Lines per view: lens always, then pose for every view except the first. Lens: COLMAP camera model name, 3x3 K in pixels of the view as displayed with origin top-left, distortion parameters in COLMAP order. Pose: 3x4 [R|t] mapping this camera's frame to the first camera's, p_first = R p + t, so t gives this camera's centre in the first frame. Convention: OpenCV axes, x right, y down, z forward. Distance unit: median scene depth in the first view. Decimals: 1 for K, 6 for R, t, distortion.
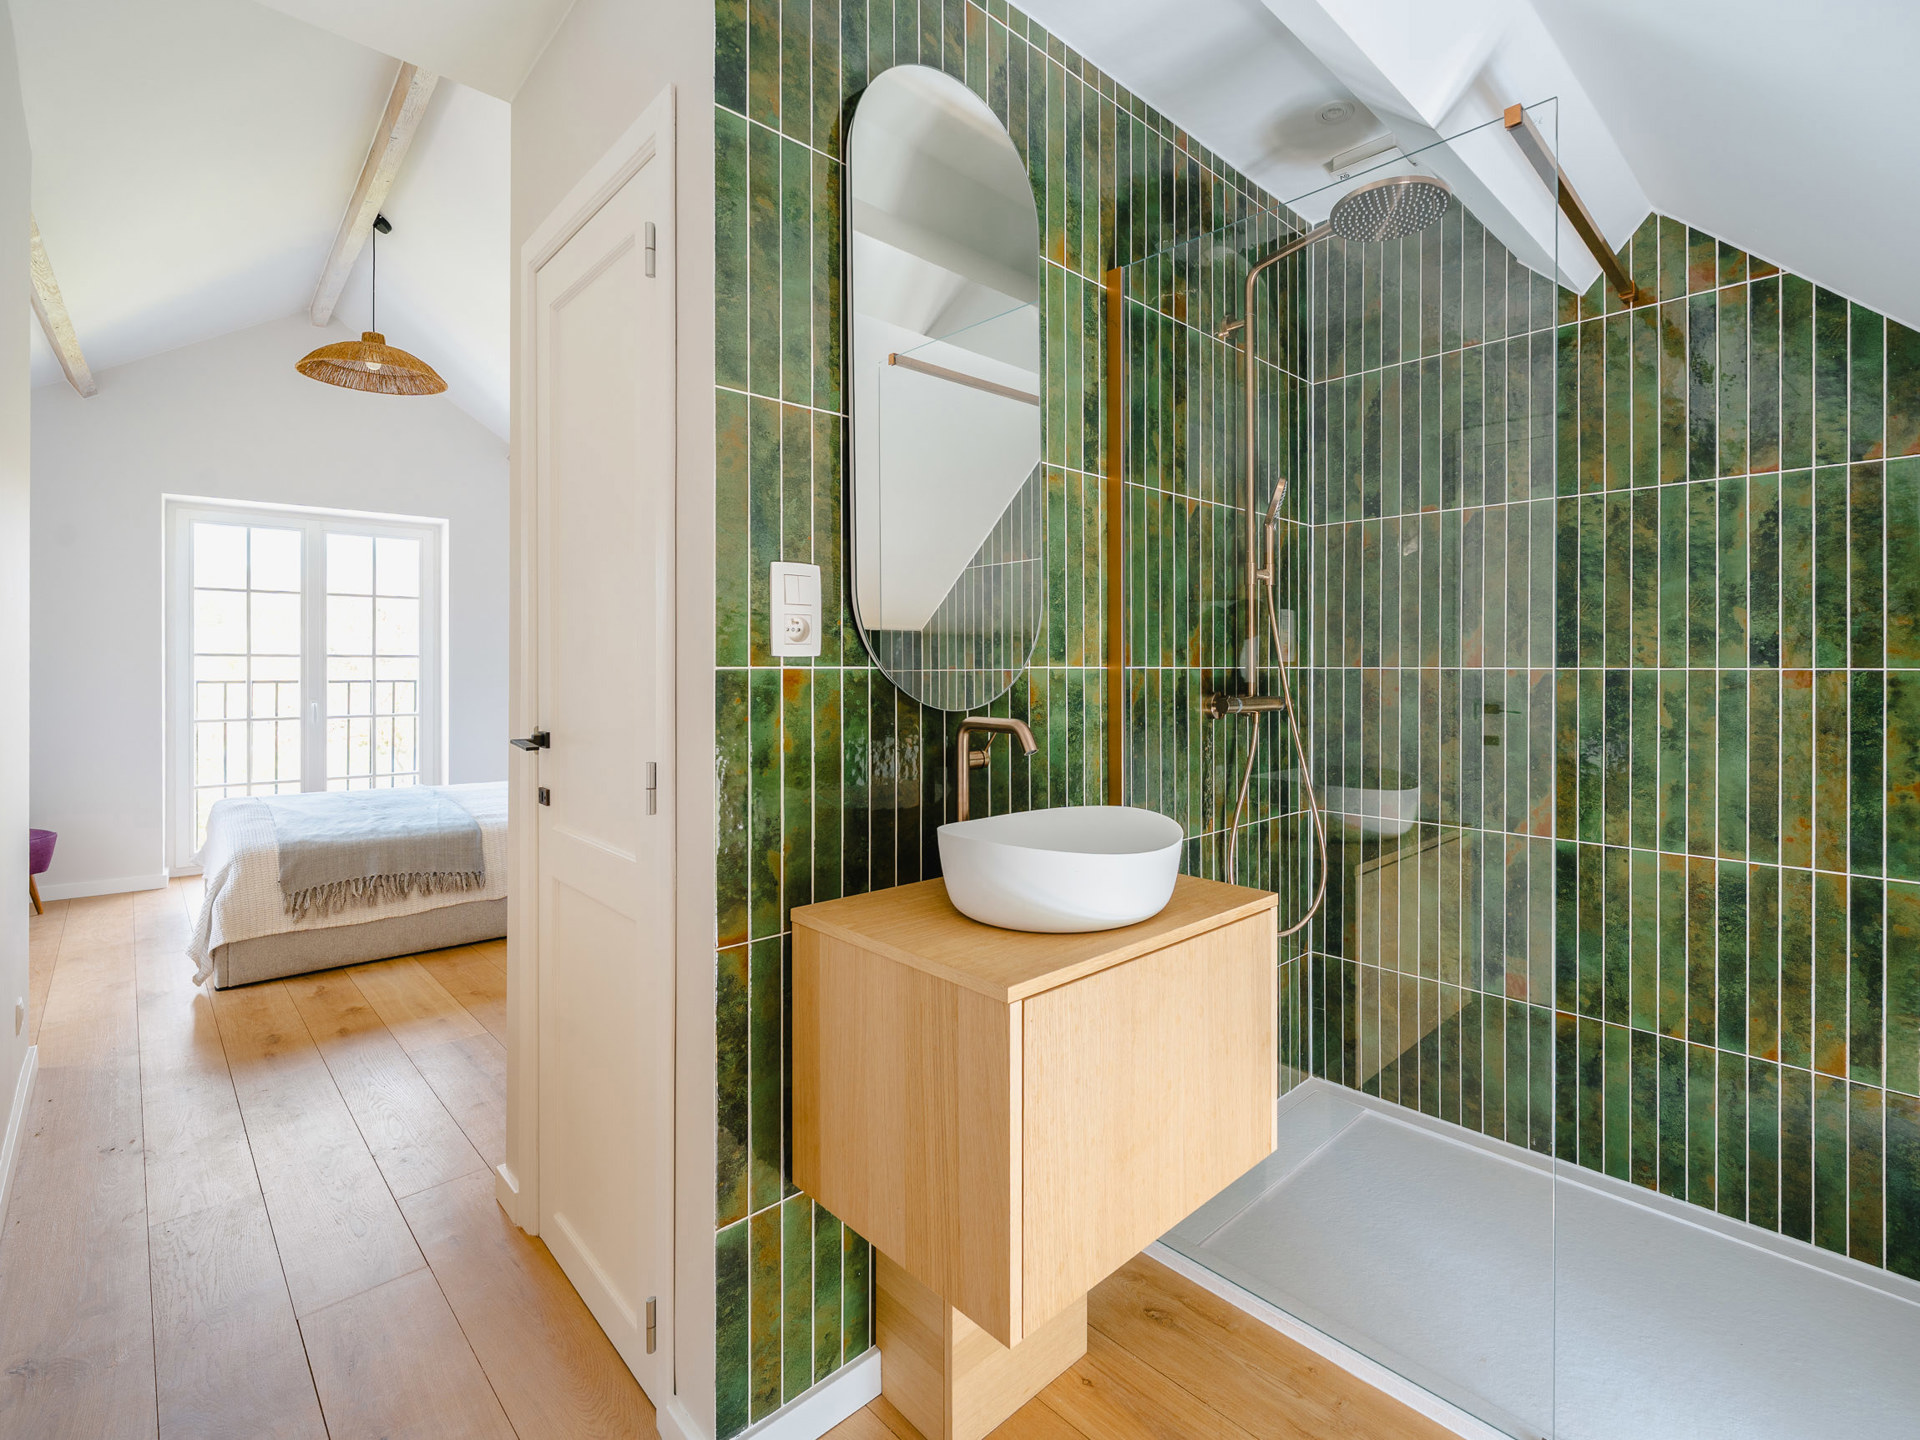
lens RADIAL K [[883.9, 0, 1046.0], [0, 883.9, 677.9], [0, 0, 1]] dist [0.002564, 0.000449]
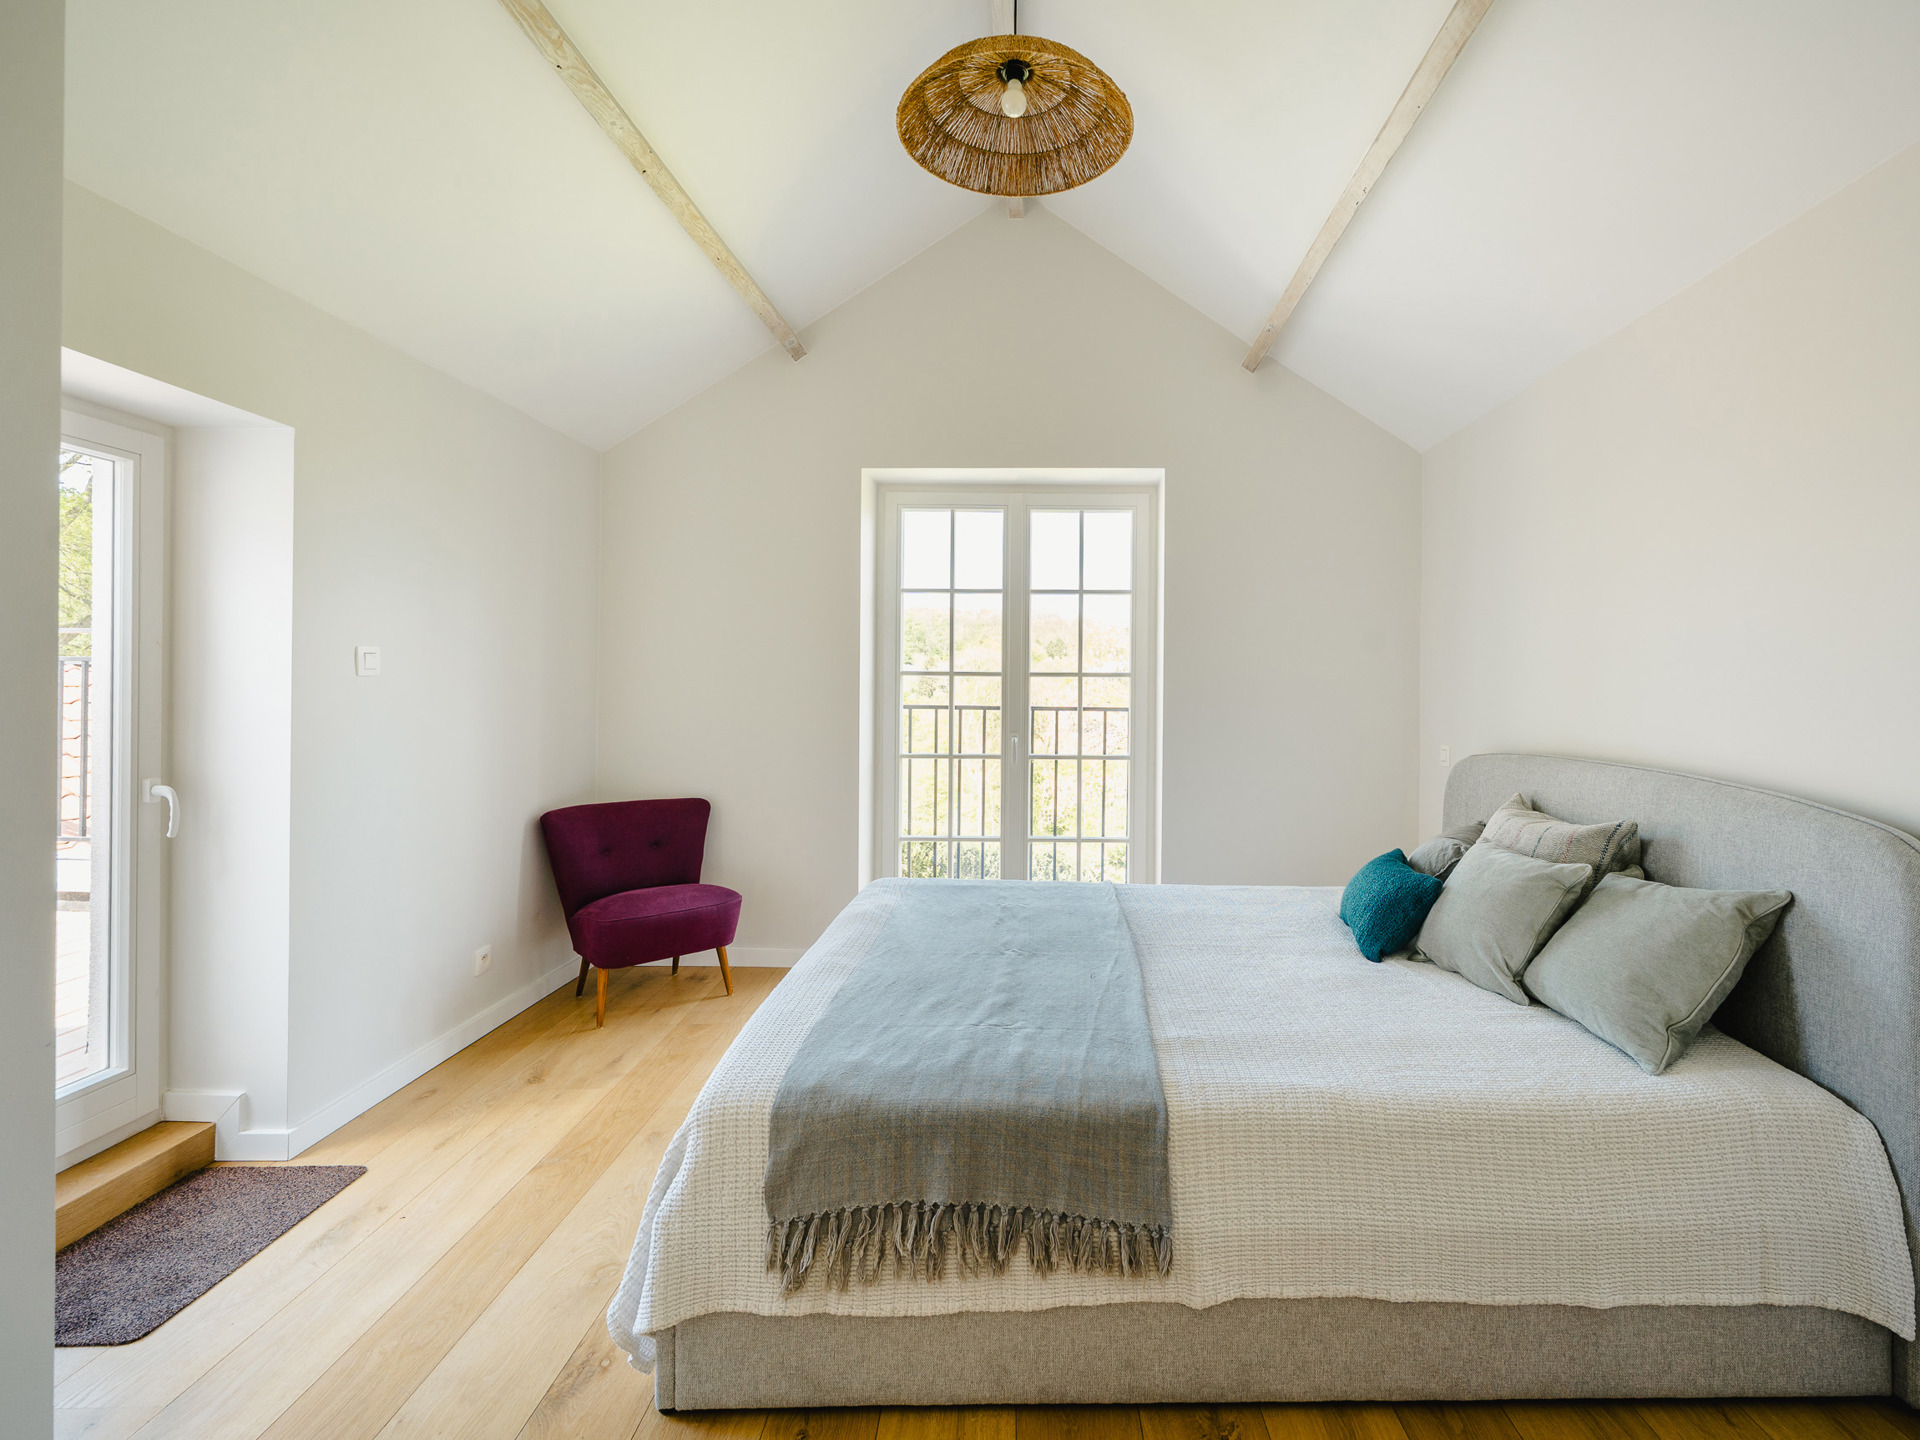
lens RADIAL K [[883.9, 0, 1046.0], [0, 883.9, 677.9], [0, 0, 1]] dist [0.002564, 0.000449]
pose [[0.718248, -0.002249, -0.695783, -0.319932], [-0.014570, 0.999727, -0.018273, -0.009473], [0.695634, 0.023262, 0.718019, 0.536799]]
